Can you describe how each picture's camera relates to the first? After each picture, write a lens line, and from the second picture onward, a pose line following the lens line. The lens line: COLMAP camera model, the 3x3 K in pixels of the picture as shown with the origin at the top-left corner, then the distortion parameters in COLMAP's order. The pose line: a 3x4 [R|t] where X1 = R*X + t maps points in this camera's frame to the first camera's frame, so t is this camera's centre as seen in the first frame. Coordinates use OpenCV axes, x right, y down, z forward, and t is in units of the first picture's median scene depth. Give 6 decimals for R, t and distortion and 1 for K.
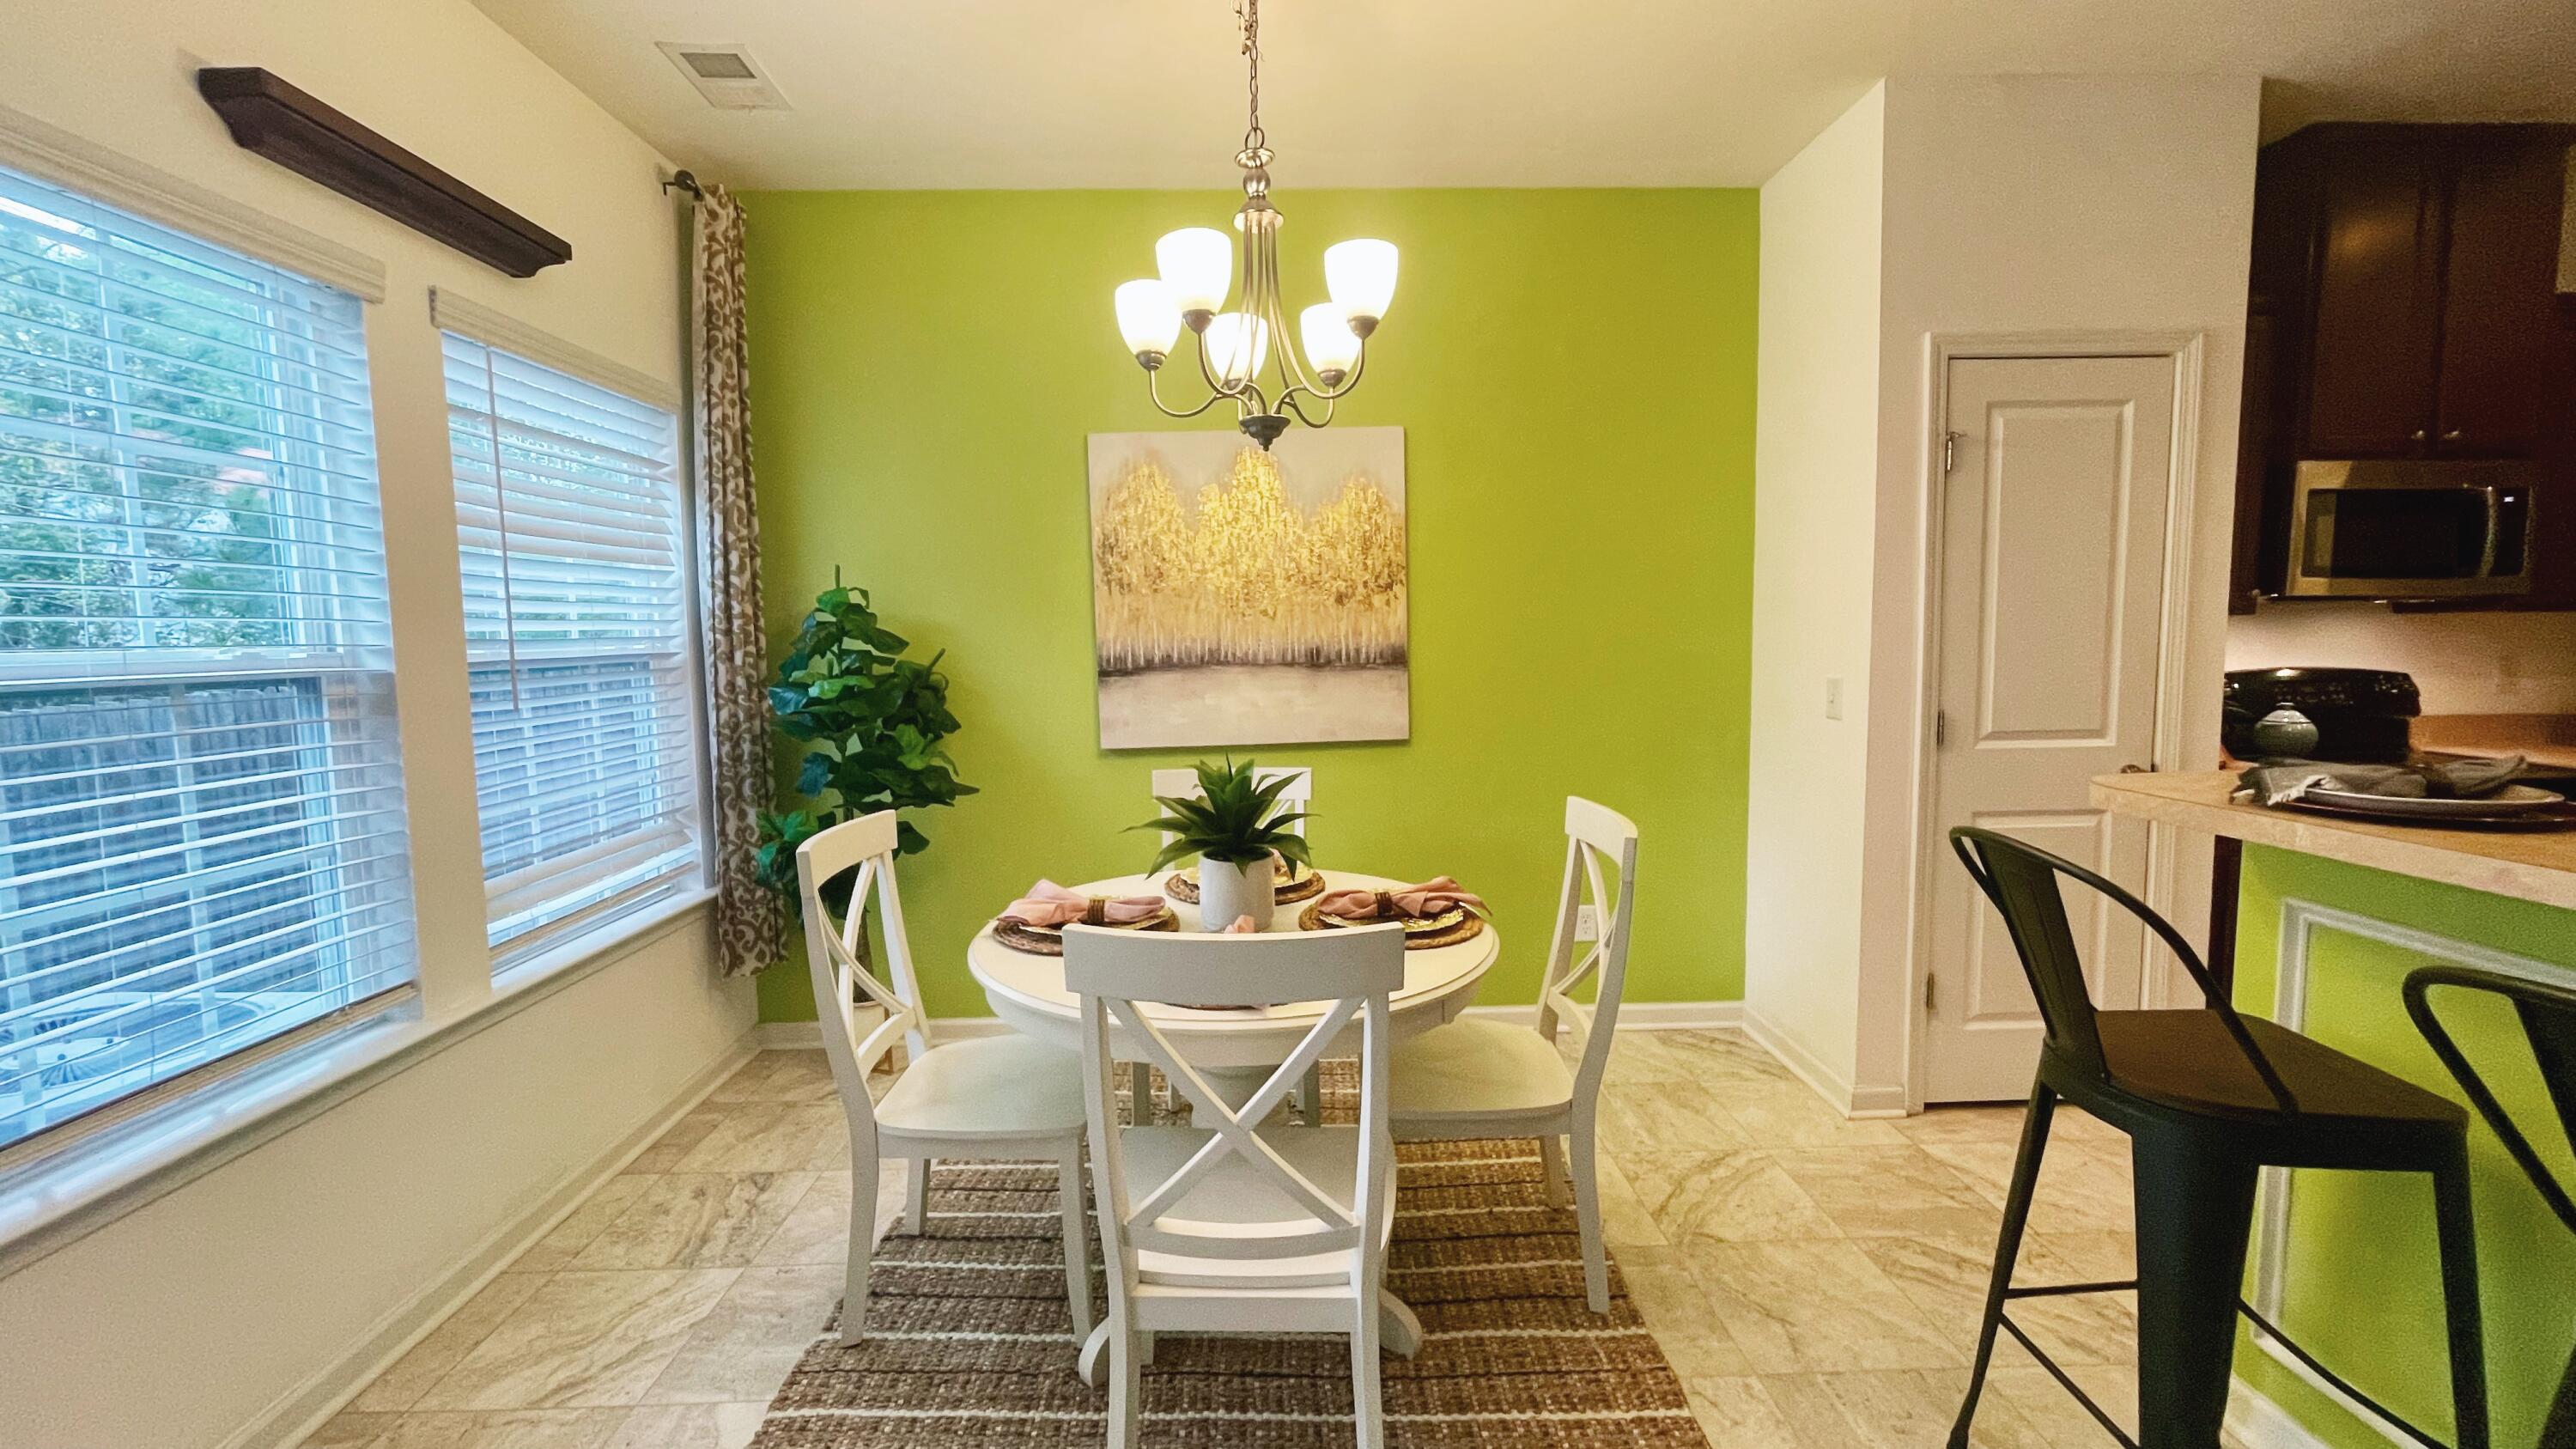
lens RADIAL K [[1032.8, 0, 1288.0], [0, 1032.8, 724.5], [0, 0, 1]] dist [-0.001122, -0.000194]
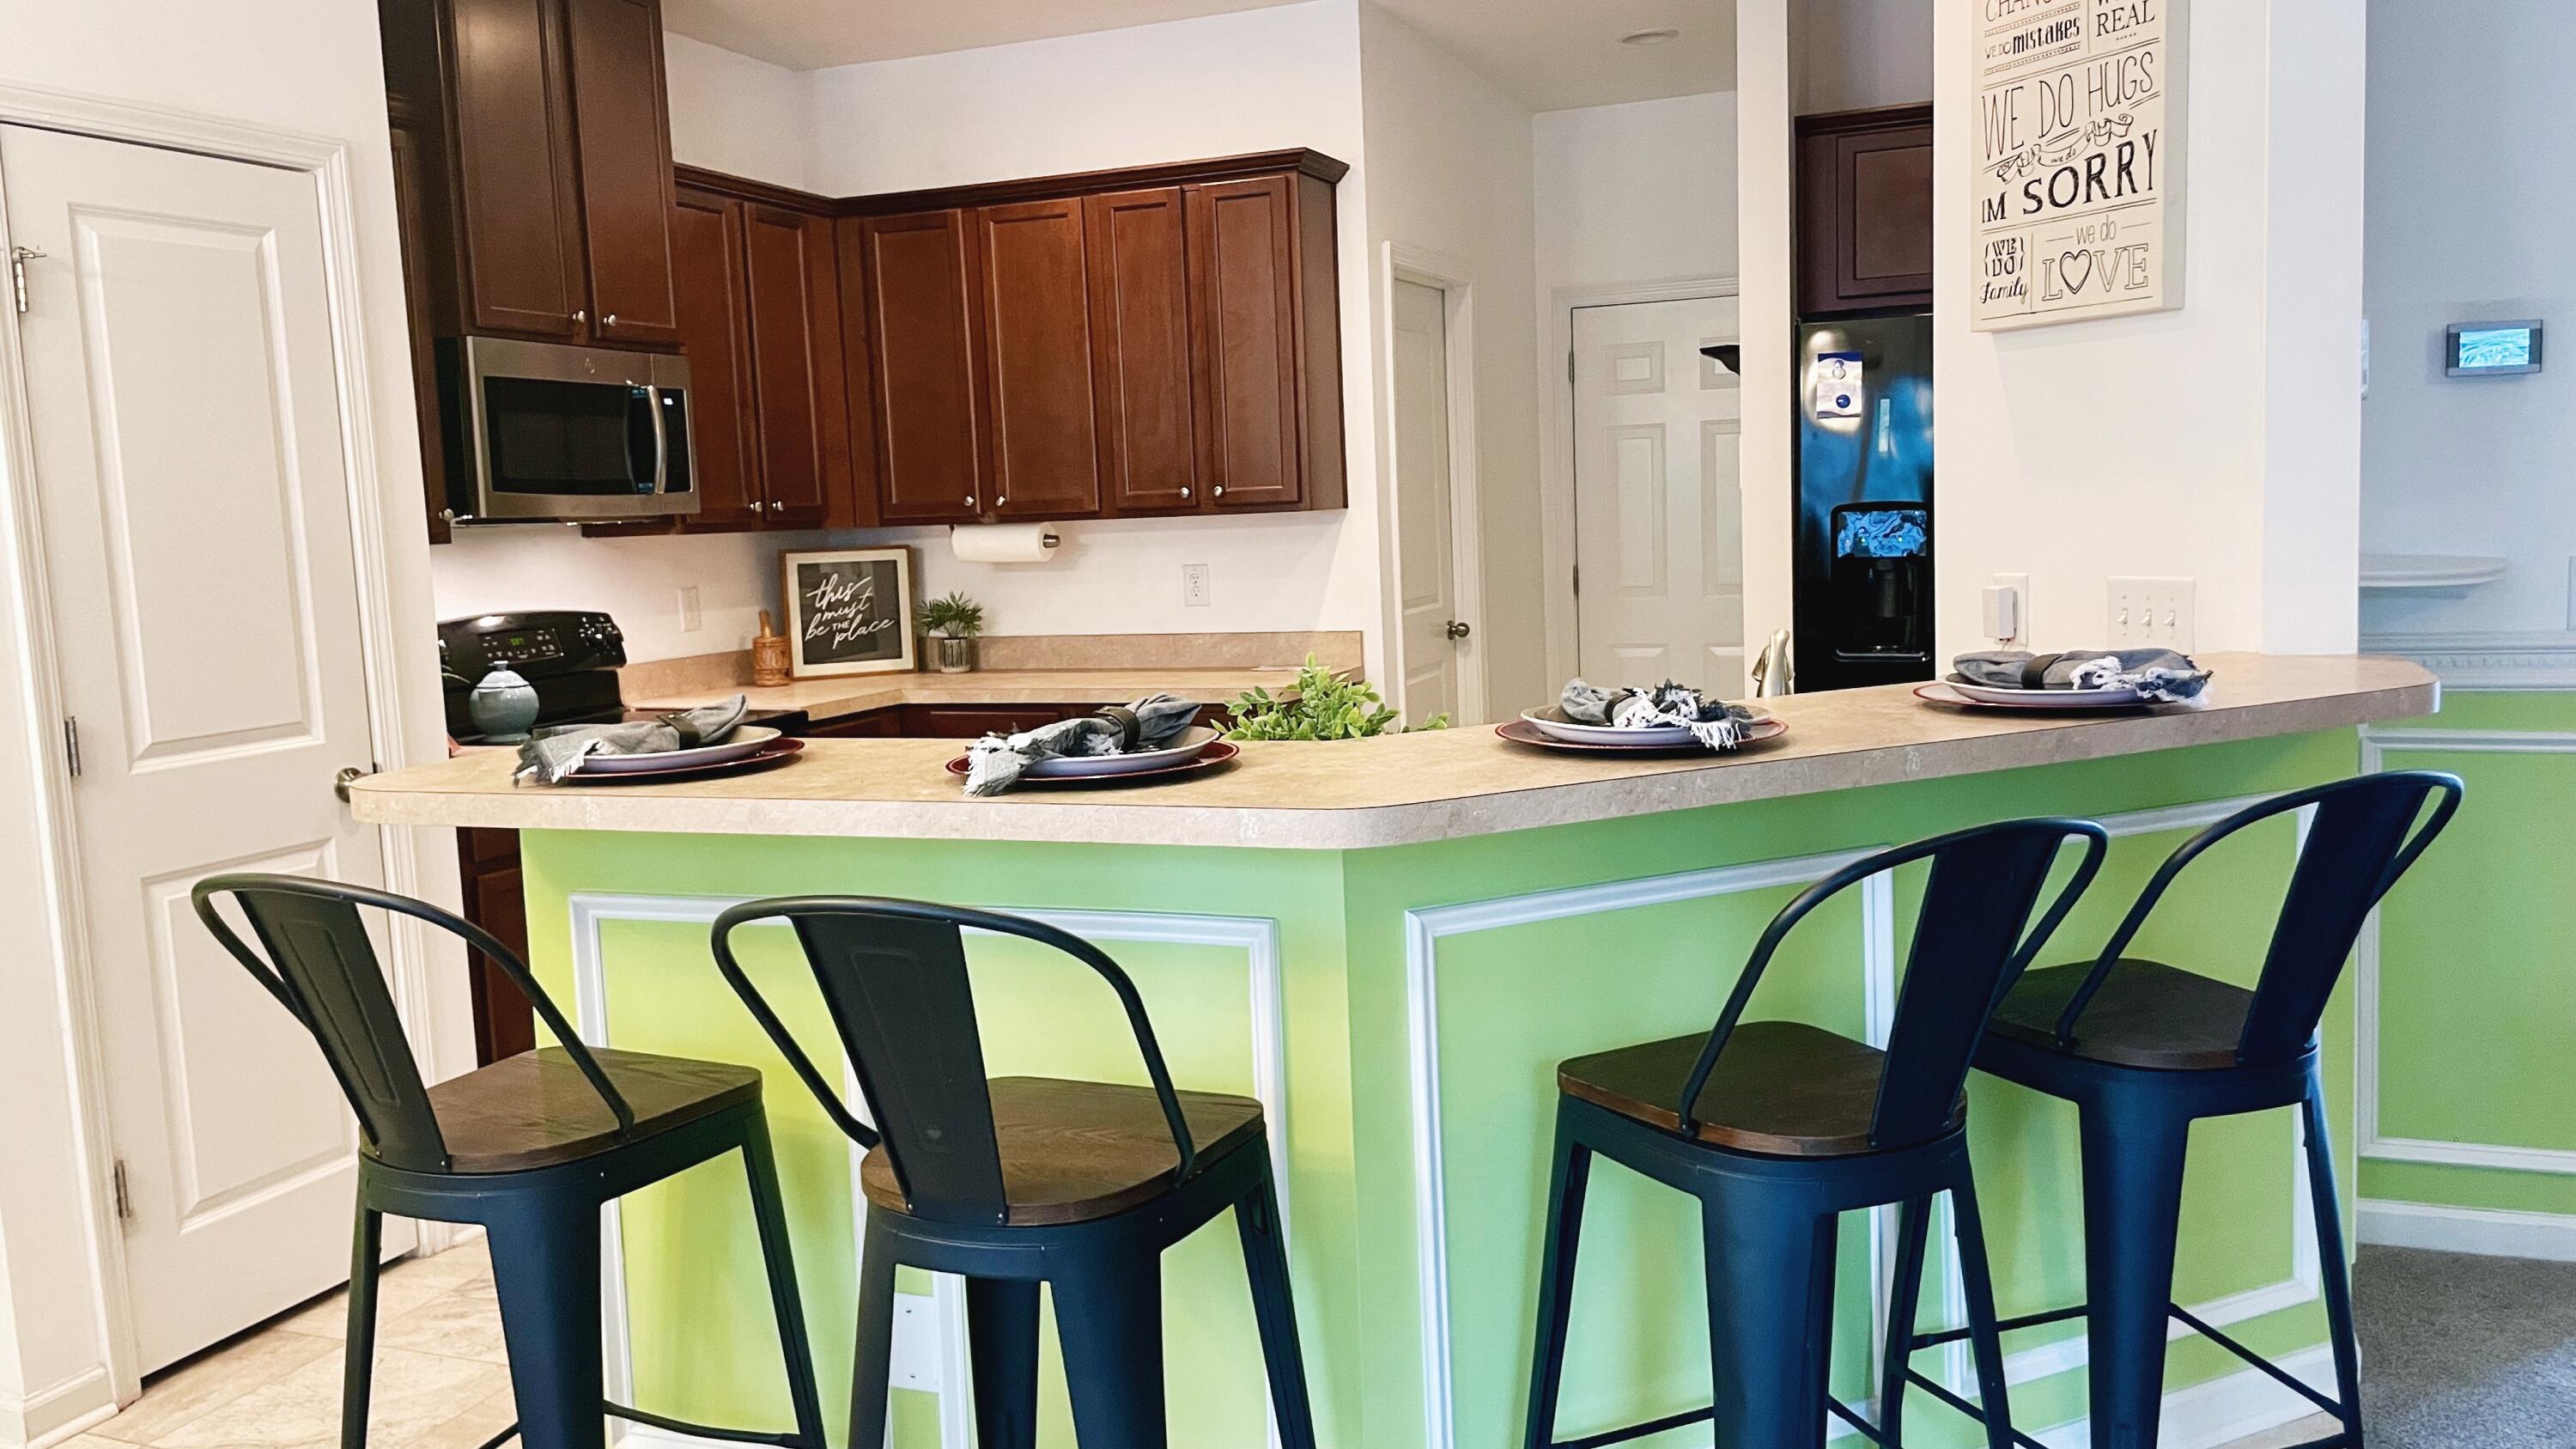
lens RADIAL K [[1979.2, 0, 1288.0], [0, 1979.2, 724.5], [0, 0, 1]] dist [-0.010370, -0.006106]
pose [[0.386662, -0.104531, 0.916278, -0.135299], [0.116729, 0.991112, 0.063810, -0.000233], [-0.914804, 0.082283, 0.395427, -0.086389]]
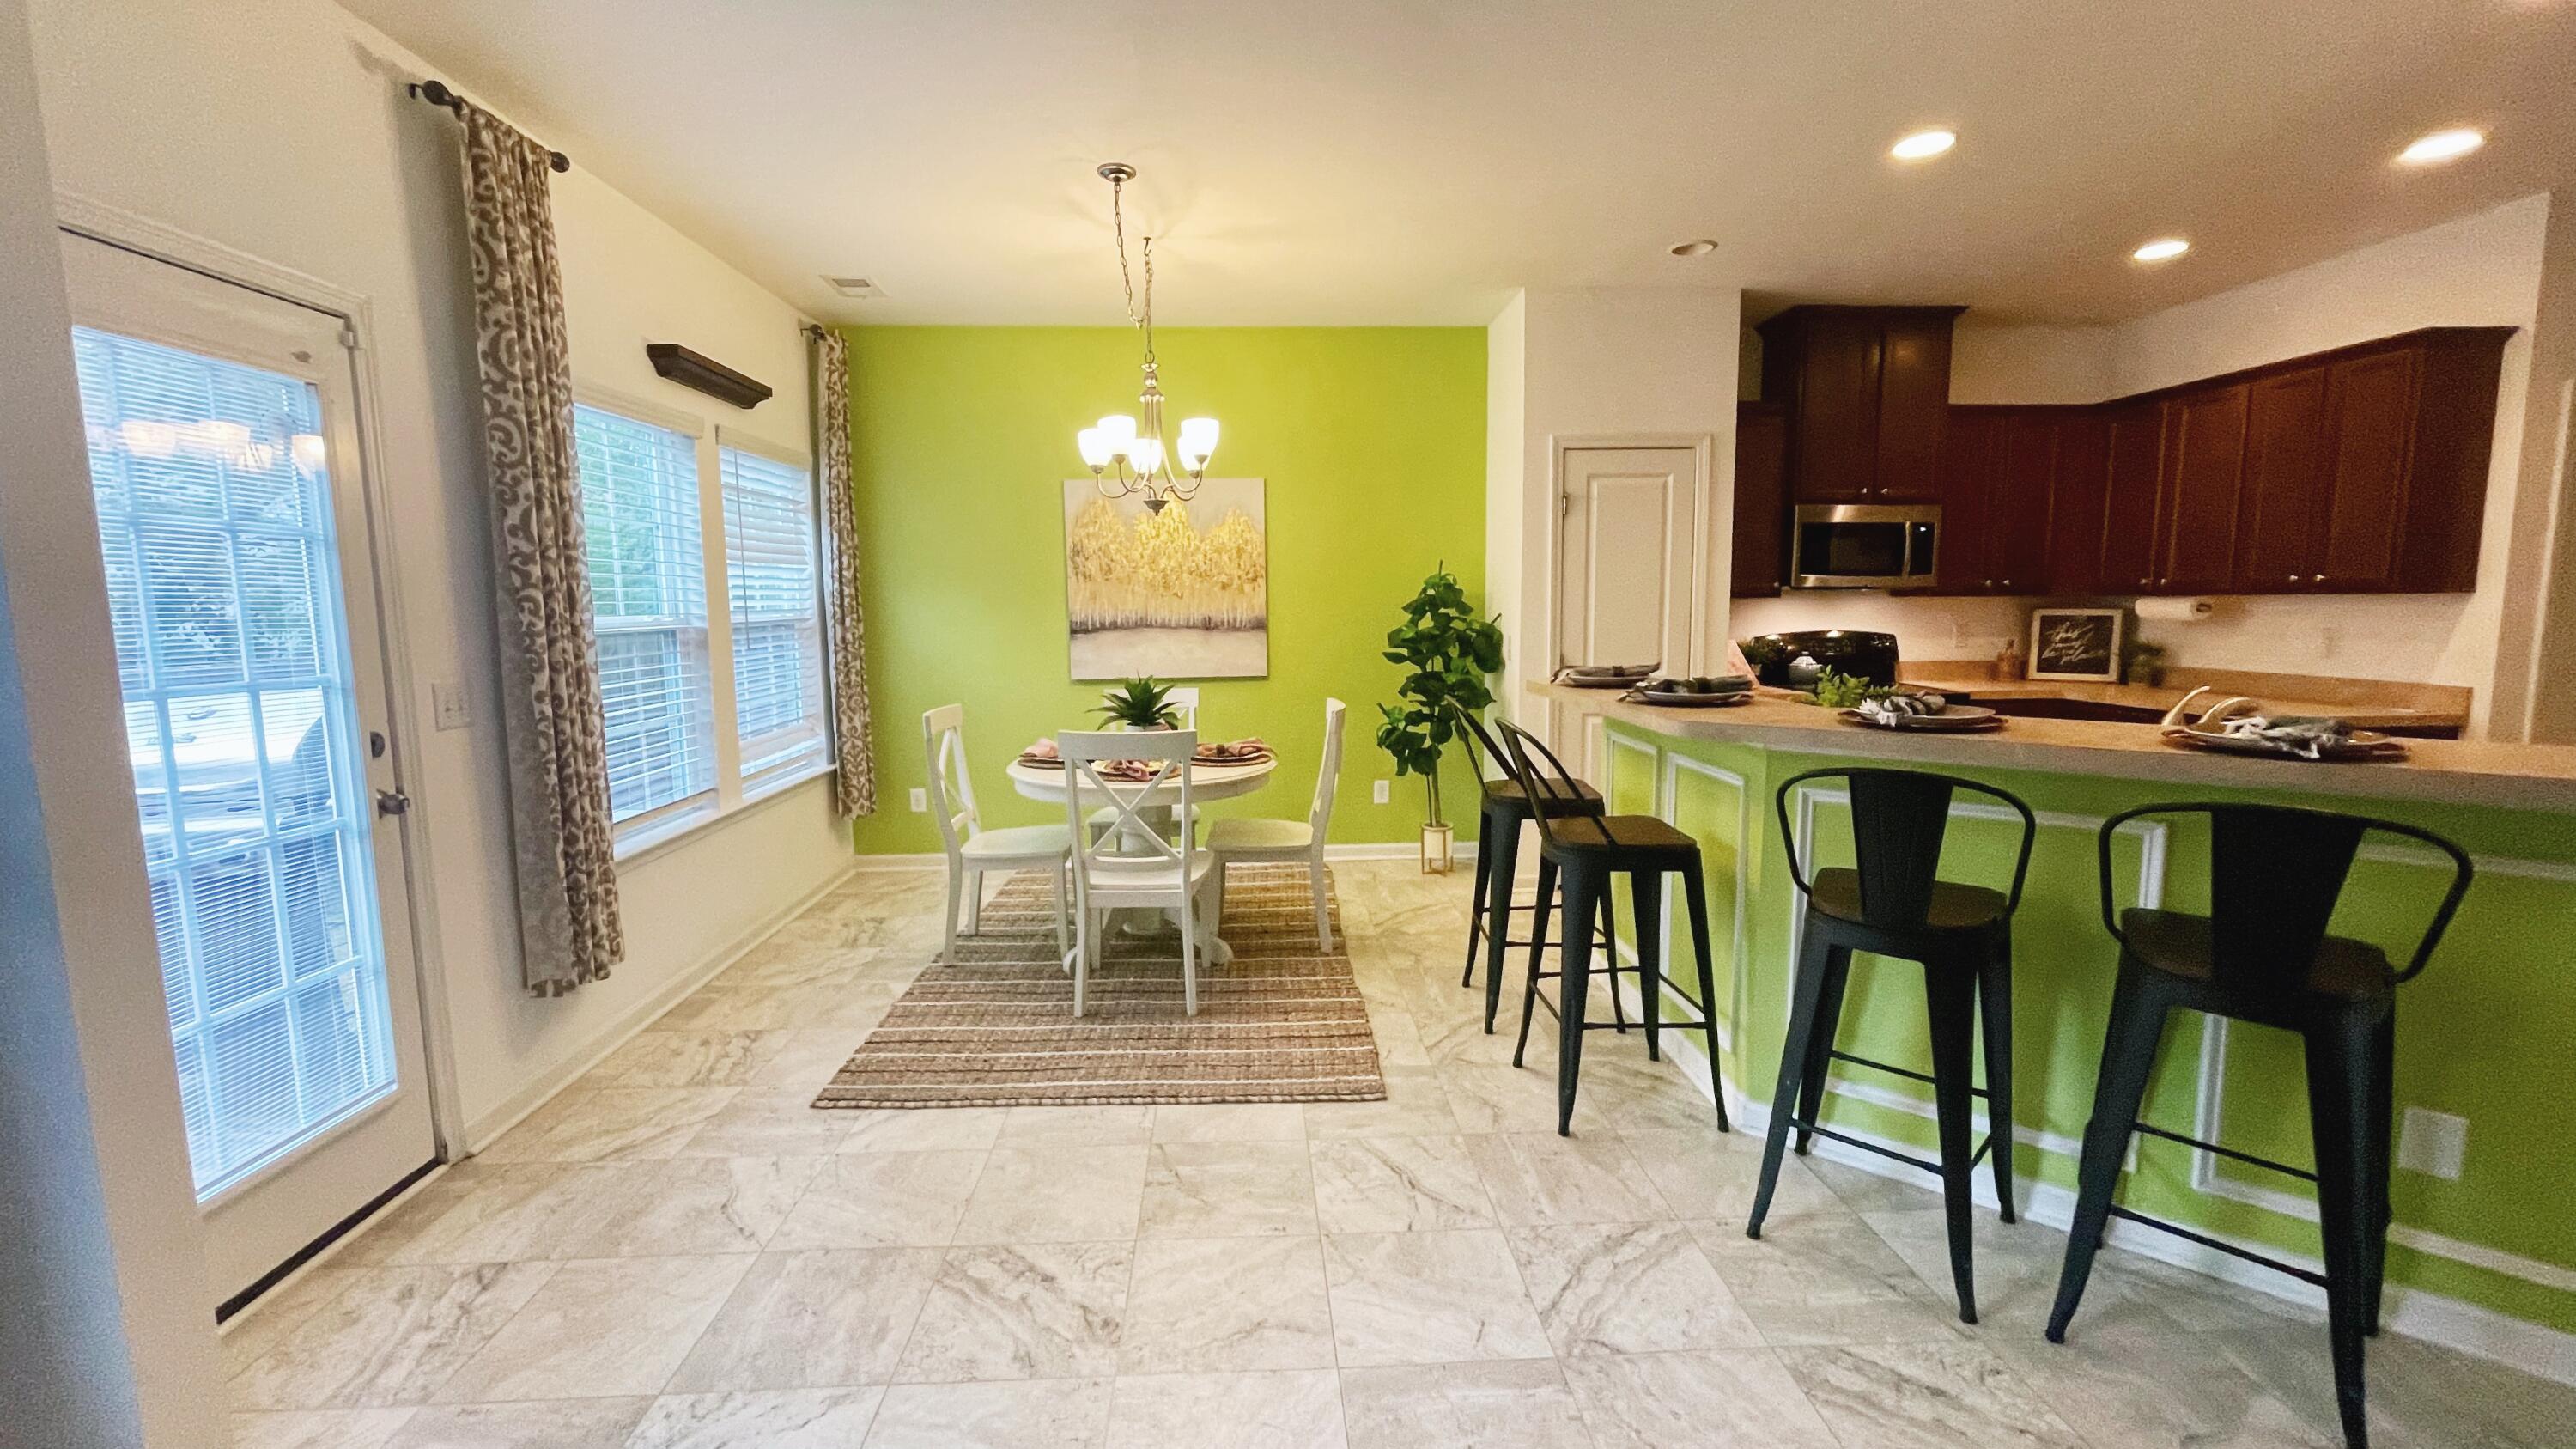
lens RADIAL K [[1071.7, 0, 1288.0], [0, 1071.7, 724.5], [0, 0, 1]] dist [0.017328, -0.000147]
pose [[0.999824, 0.001081, 0.018732, 0.142518], [-0.001585, 0.999636, 0.026938, 0.055632], [-0.018696, -0.026963, 0.999462, -0.786516]]
